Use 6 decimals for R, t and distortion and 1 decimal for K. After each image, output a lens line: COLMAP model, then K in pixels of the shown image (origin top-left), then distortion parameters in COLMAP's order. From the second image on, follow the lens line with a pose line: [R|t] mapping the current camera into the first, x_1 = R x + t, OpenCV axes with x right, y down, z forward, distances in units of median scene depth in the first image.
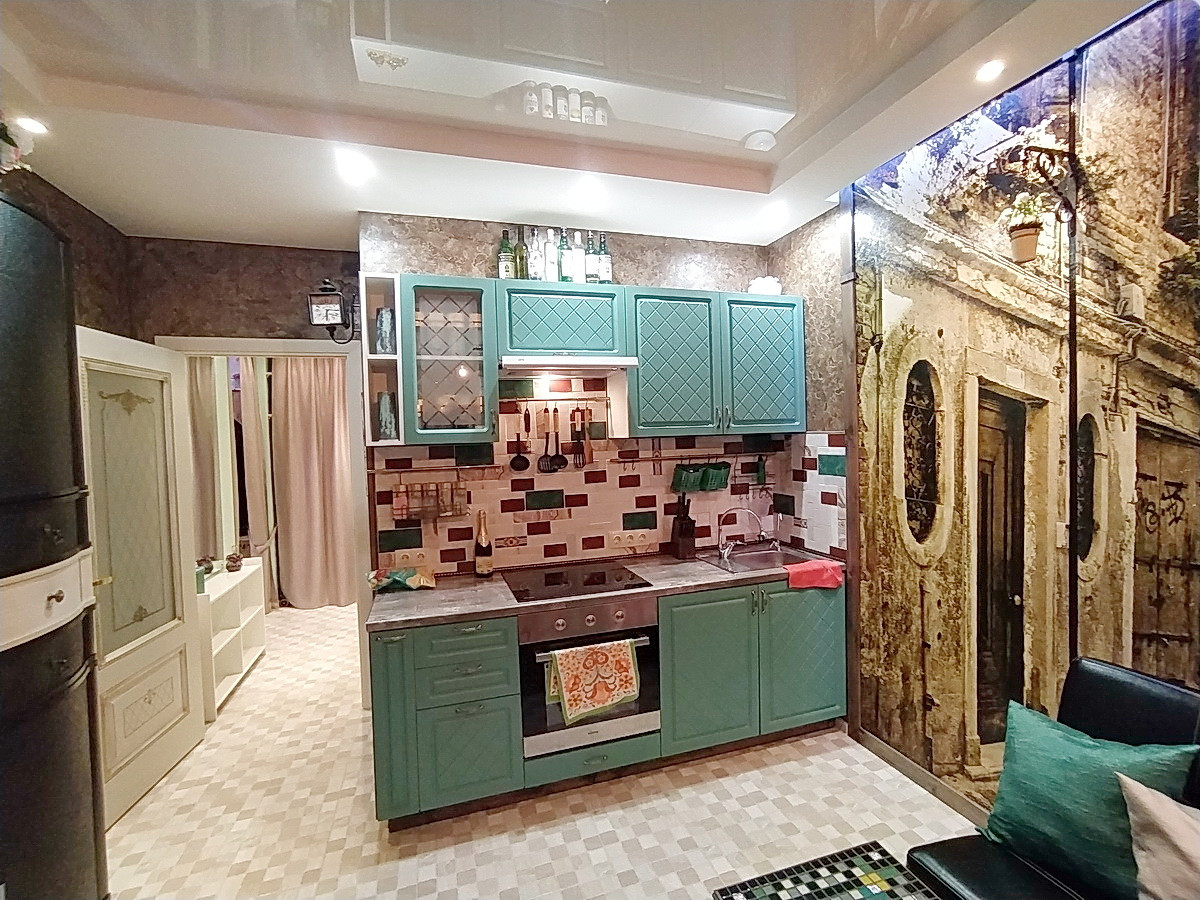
lens RADIAL K [[557.4, 0, 600.0], [0, 557.4, 450.0], [0, 0, 1]] dist [-0.046082, 0.032404]
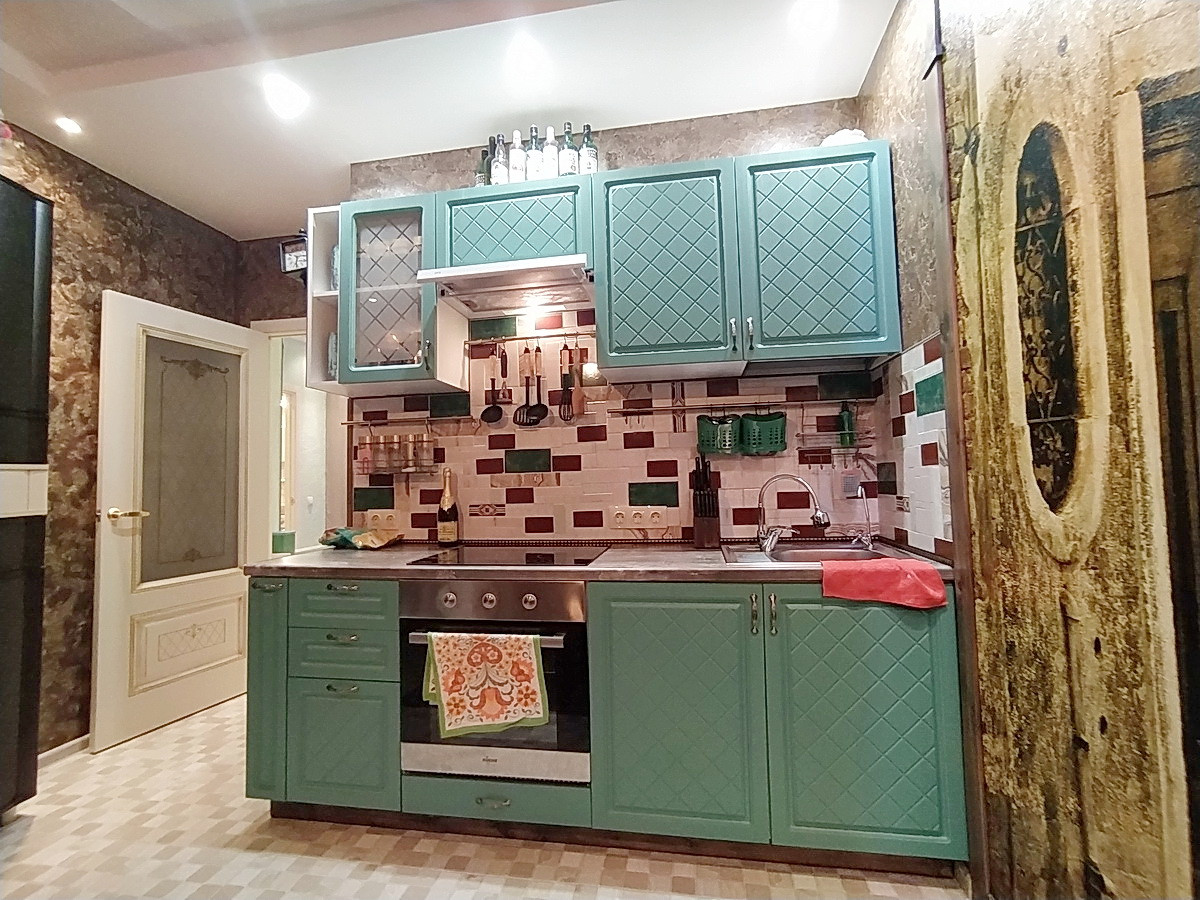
lens RADIAL K [[552.5, 0, 600.0], [0, 552.5, 450.0], [0, 0, 1]] dist [-0.025786, 0.013392]
pose [[0.884570, -0.015407, -0.466153, 0.428132], [-0.017721, 0.997622, -0.066599, 0.144595], [0.466071, 0.067172, 0.882194, 0.385687]]
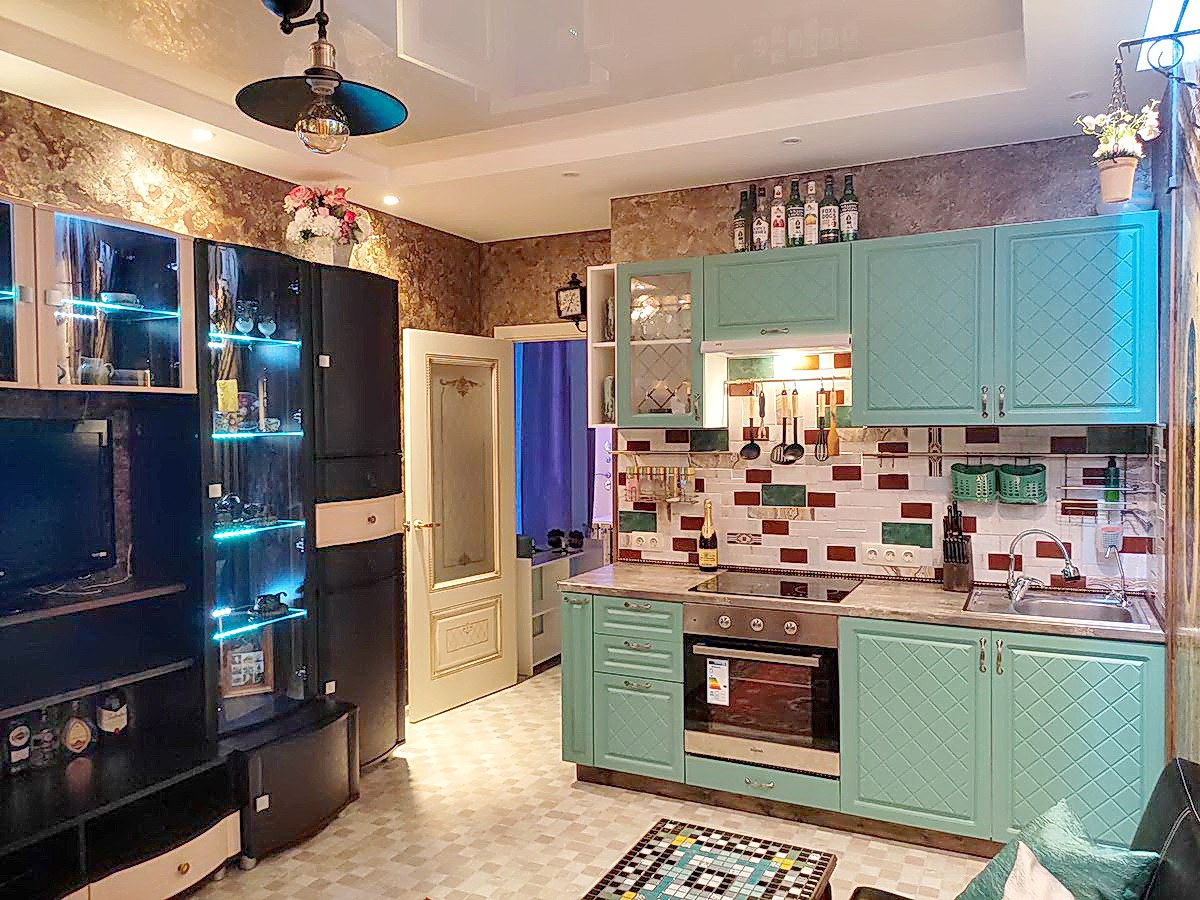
lens RADIAL K [[894.9, 0, 600.0], [0, 894.9, 450.0], [0, 0, 1]] dist [0.005586, 0.066579]
pose [[0.716129, 0.045814, -0.696463, 0.762924], [-0.031446, 0.998948, 0.033378, -0.021404], [0.697259, -0.002003, 0.716816, -0.225535]]
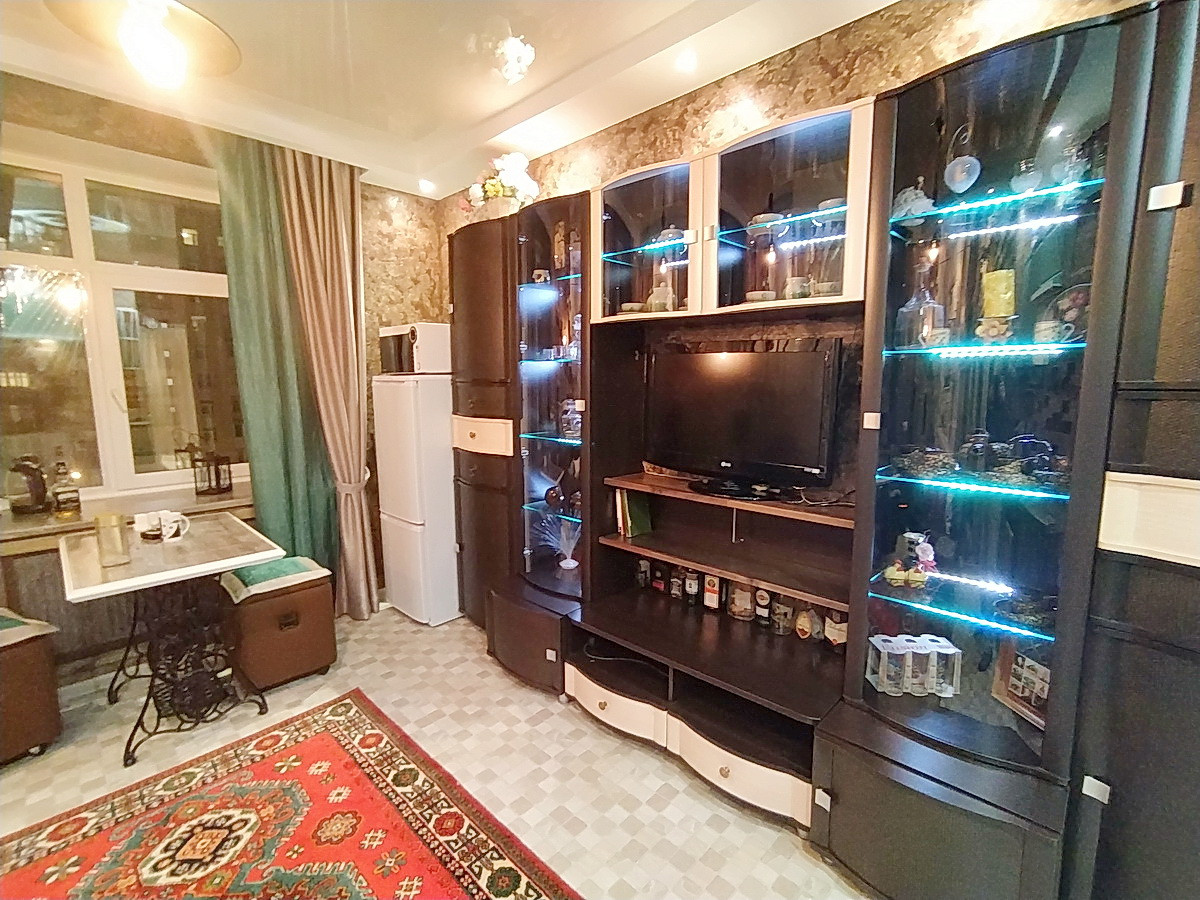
lens RADIAL K [[557.4, 0, 600.0], [0, 557.4, 450.0], [0, 0, 1]] dist [-0.046082, 0.032404]
pose [[-0.880662, 0.083006, -0.466416, 0.058390], [0.015927, 0.989162, 0.145963, 0.026194], [0.473477, 0.121115, -0.872439, 0.771494]]
